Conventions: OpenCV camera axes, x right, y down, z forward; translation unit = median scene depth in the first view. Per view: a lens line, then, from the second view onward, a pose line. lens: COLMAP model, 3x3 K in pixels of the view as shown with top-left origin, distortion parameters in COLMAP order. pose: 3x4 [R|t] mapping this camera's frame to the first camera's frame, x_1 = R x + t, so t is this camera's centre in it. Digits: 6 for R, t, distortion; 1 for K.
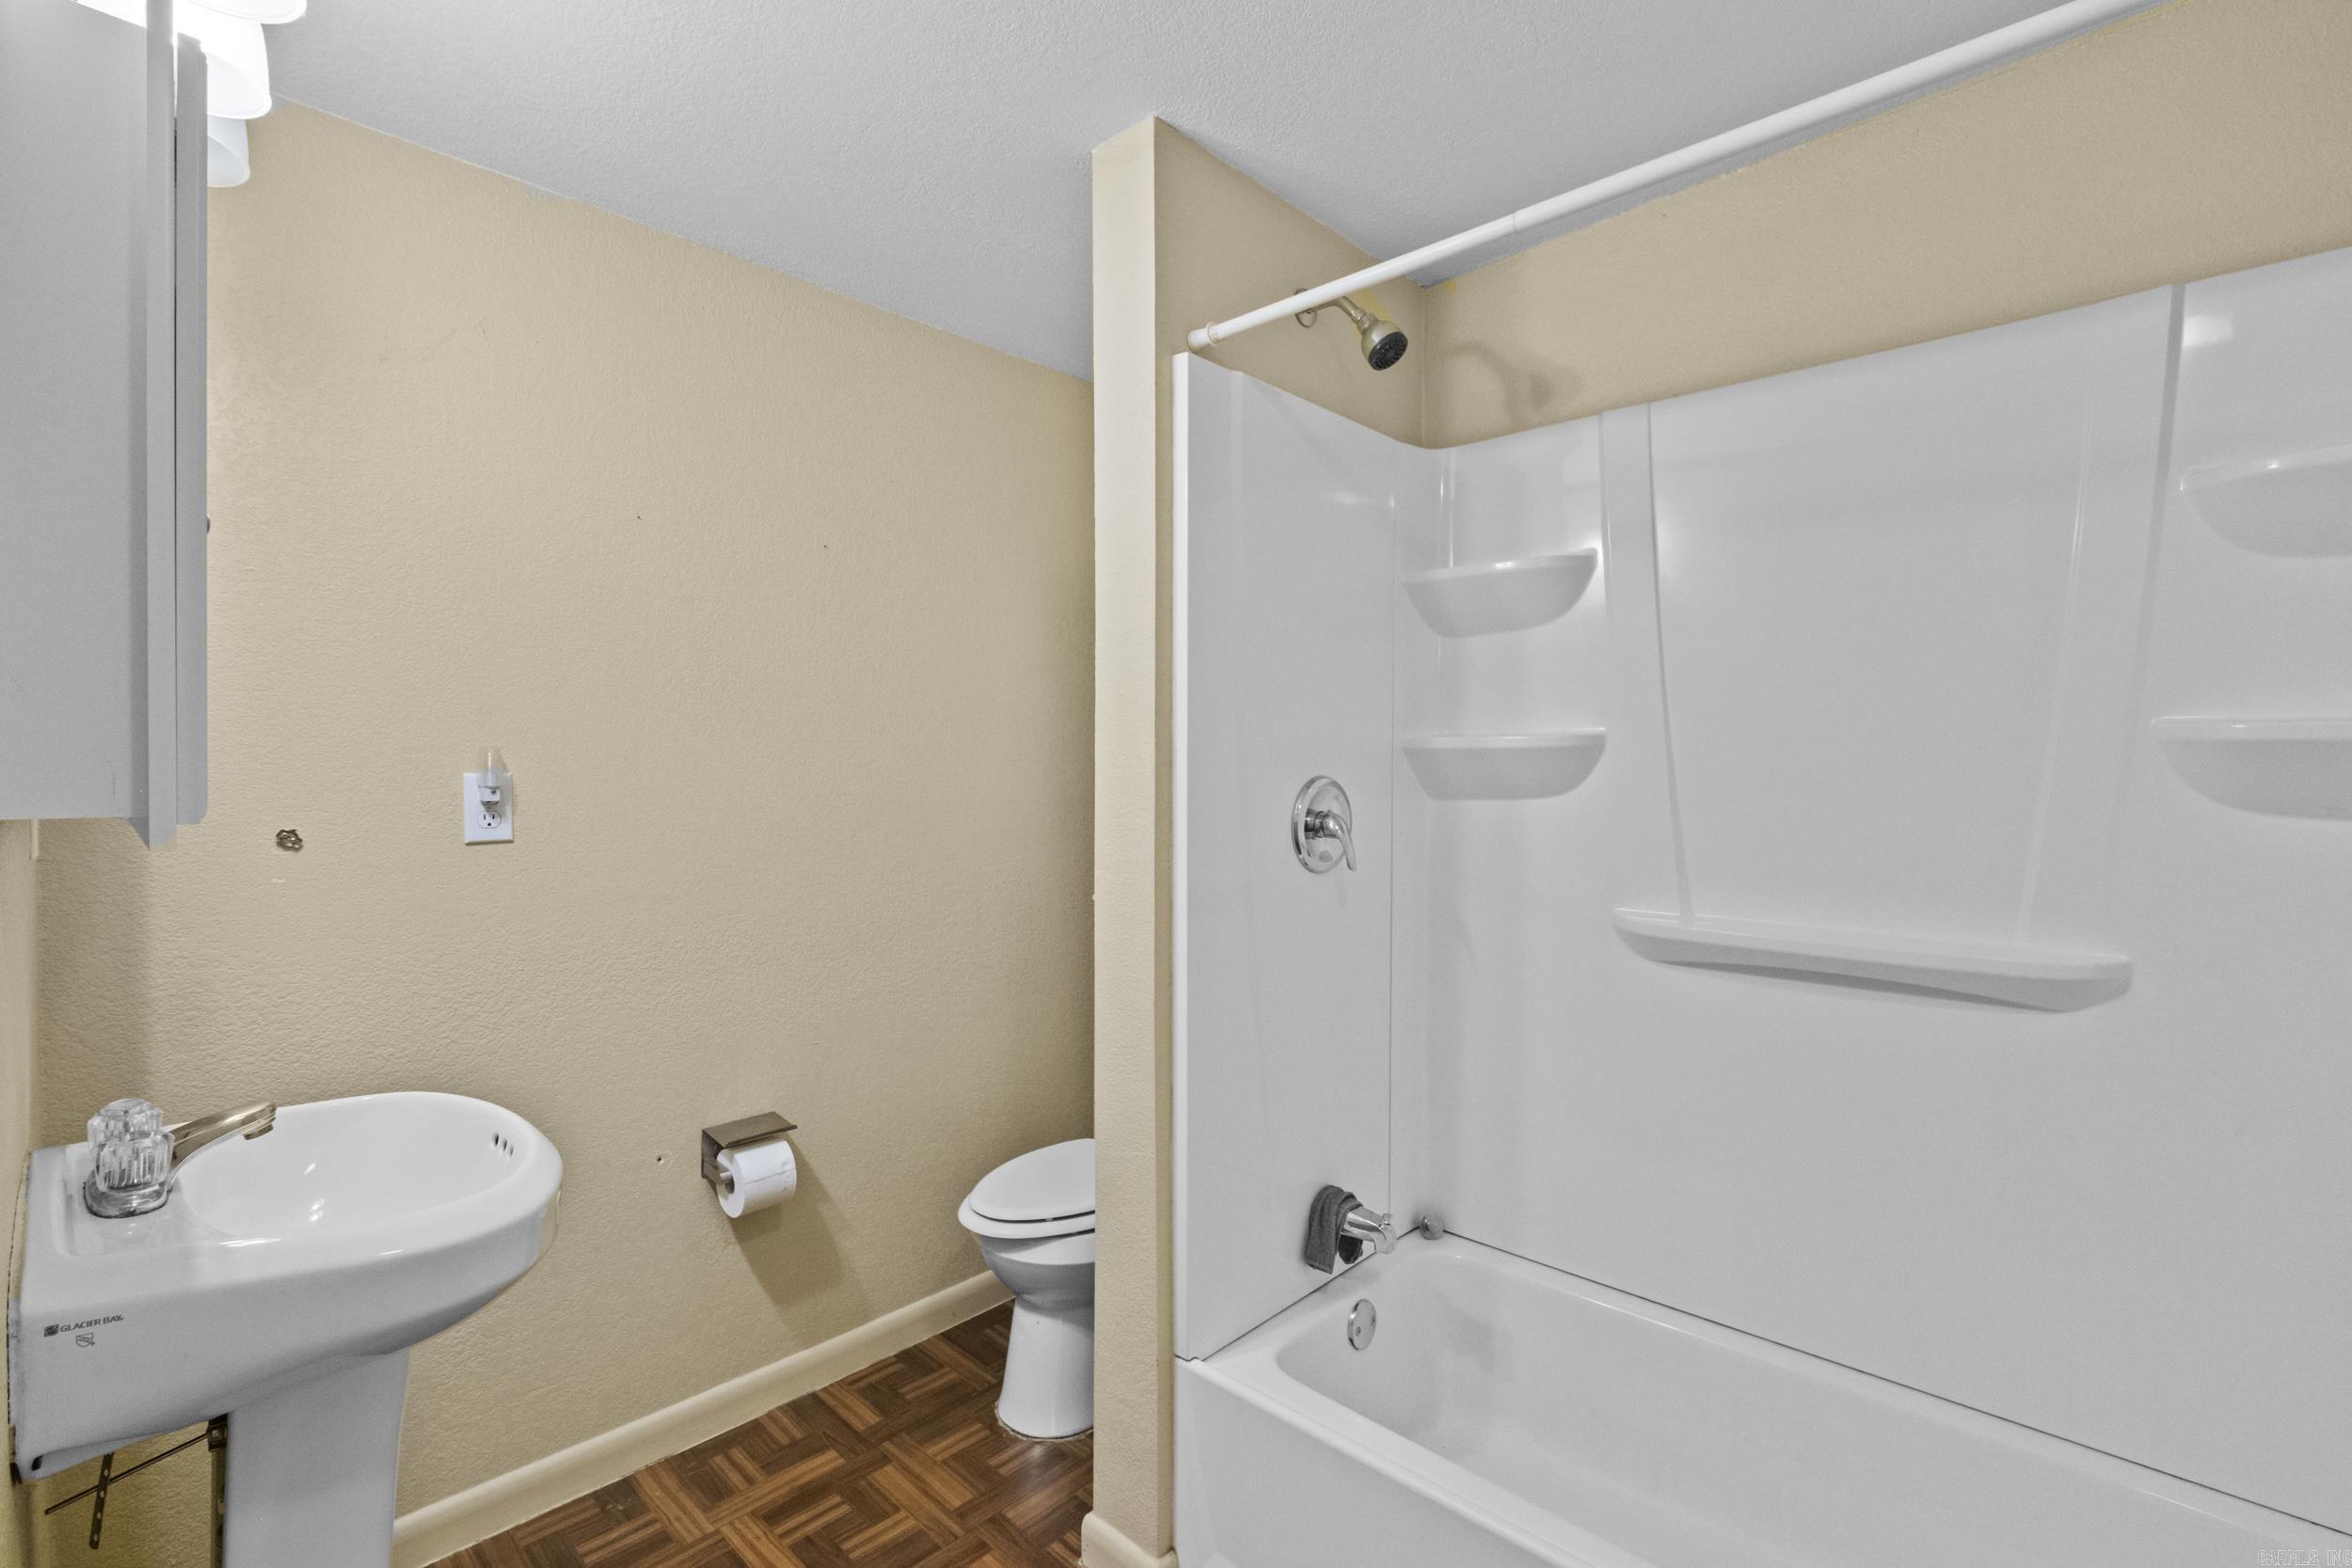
lens RADIAL K [[1021.6, 0, 1176.0], [0, 1021.6, 784.0], [0, 0, 1]] dist [-0.001158, -0.000309]
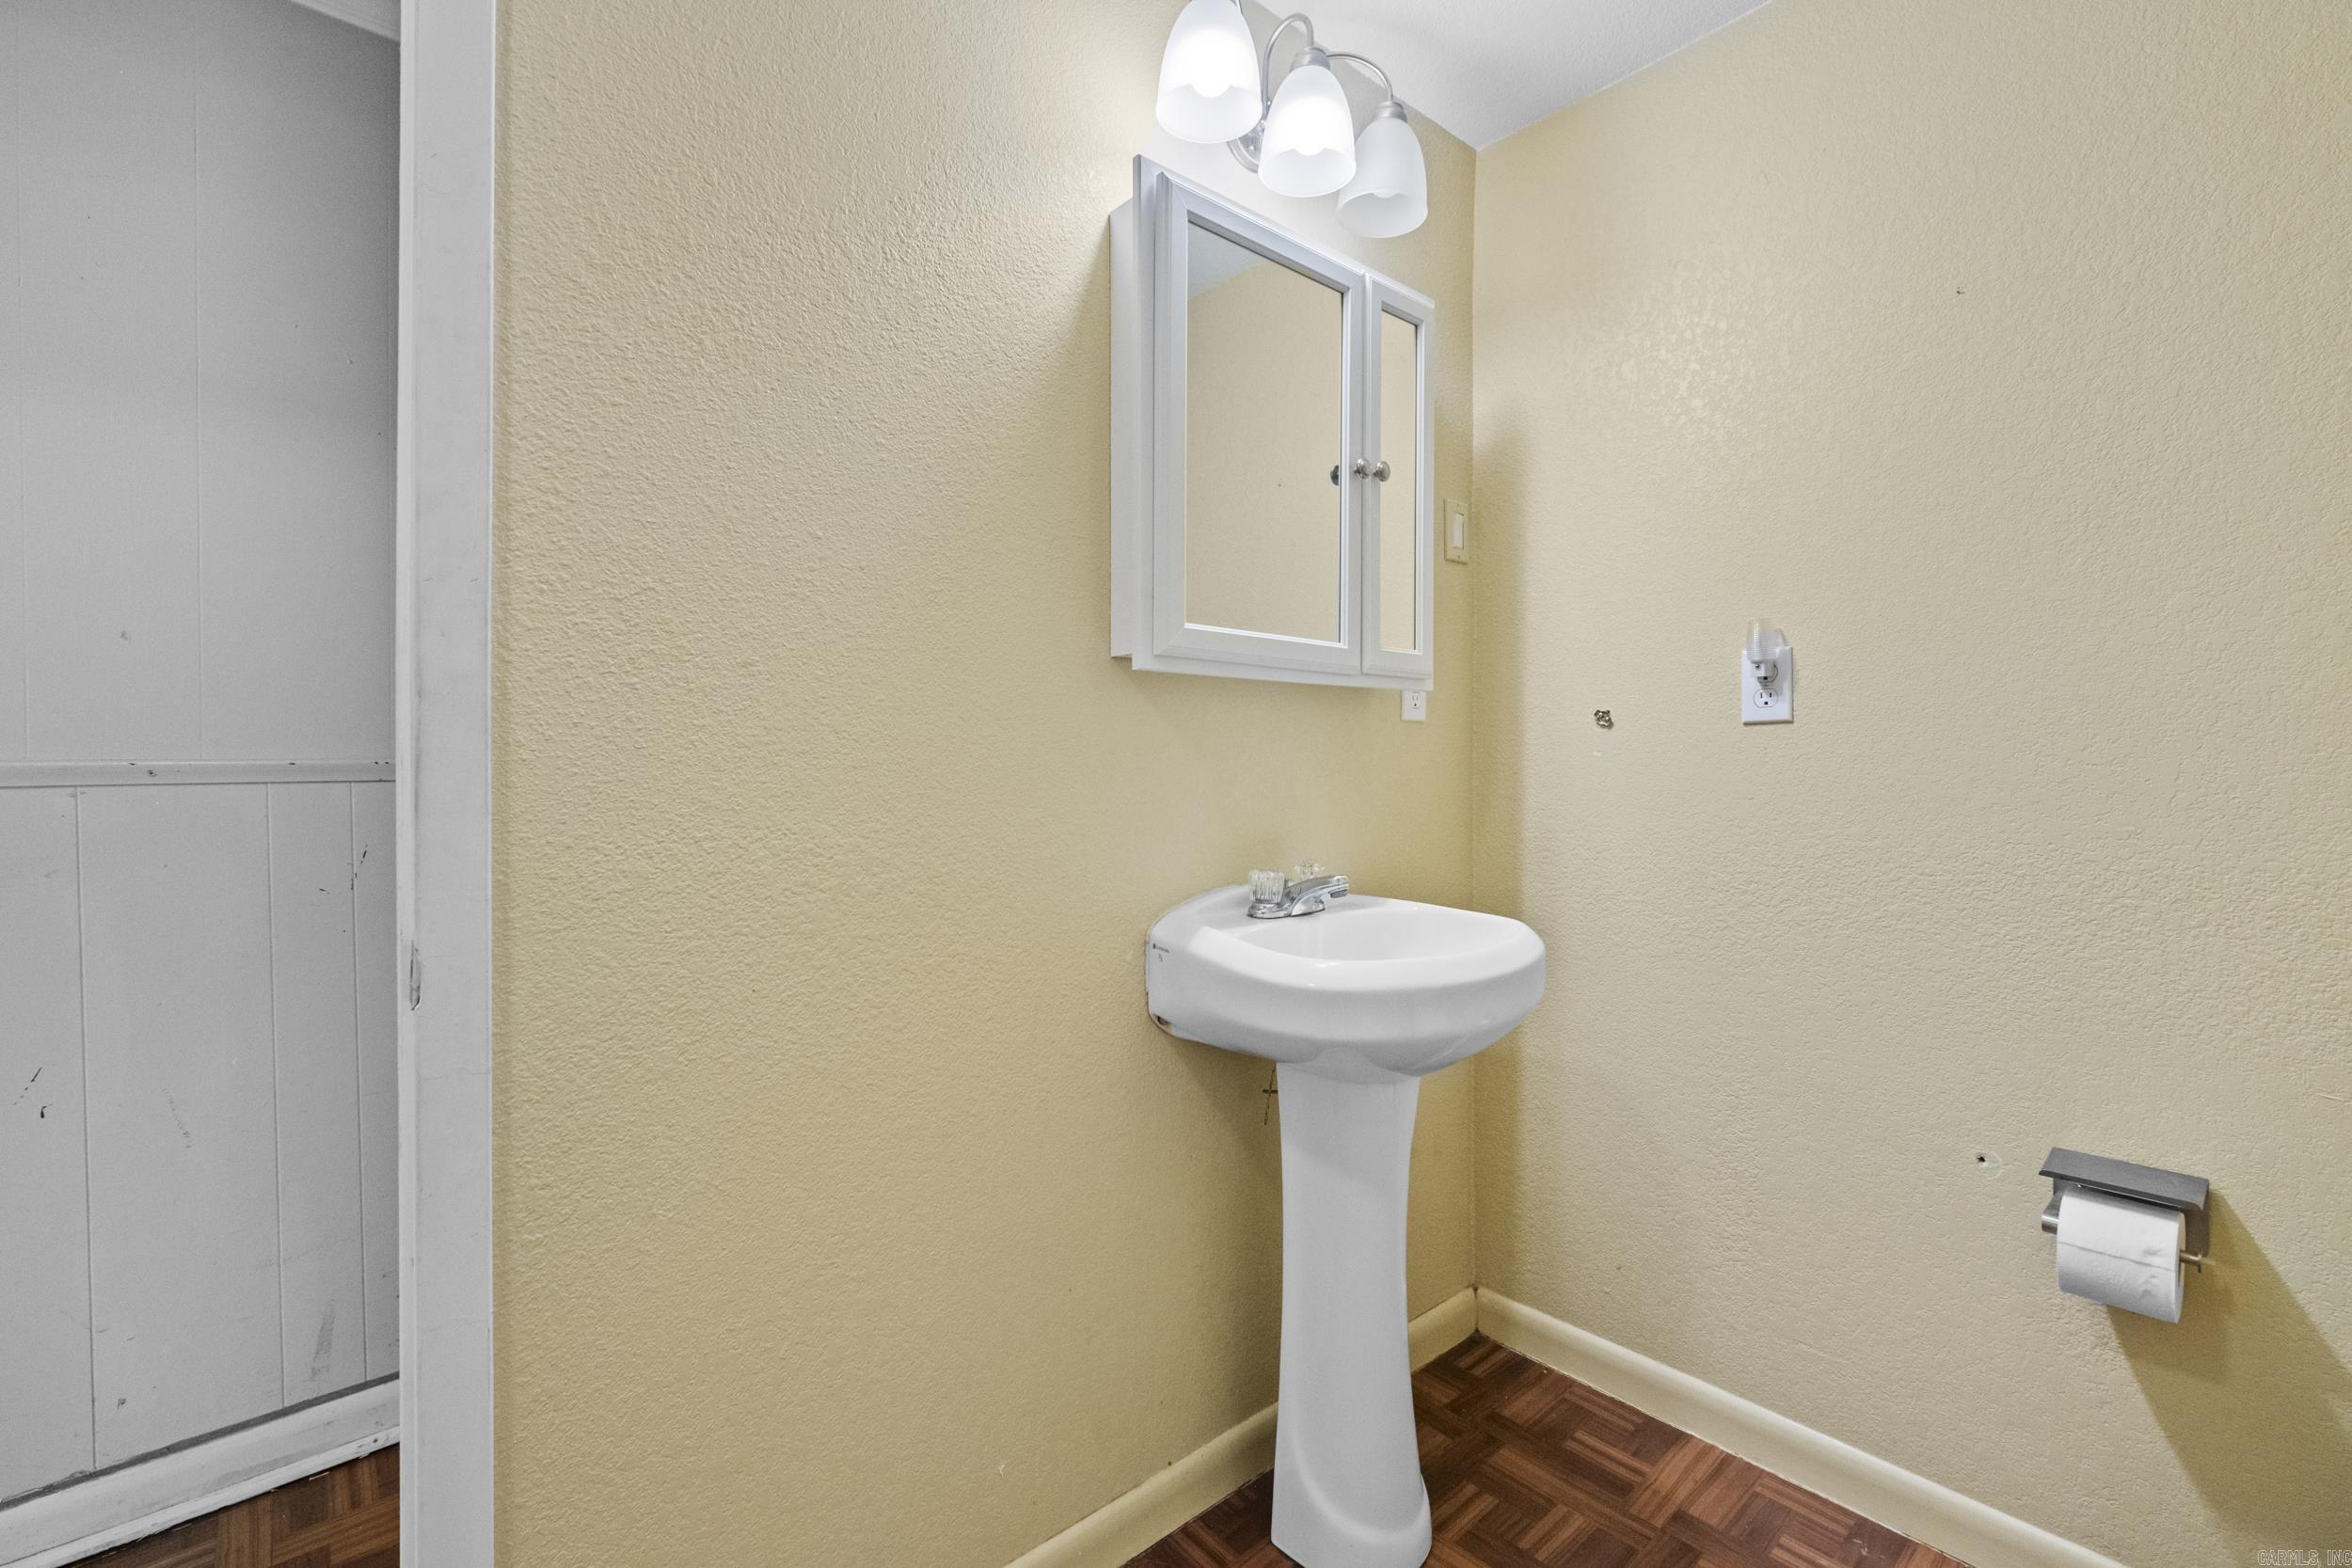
lens RADIAL K [[1021.6, 0, 1176.0], [0, 1021.6, 784.0], [0, 0, 1]] dist [-0.001158, -0.000309]
pose [[-0.101182, 0.007643, -0.994839, 0.311867], [-0.006291, 0.999946, 0.008322, 0.110421], [0.994848, 0.007100, -0.101129, 0.566555]]
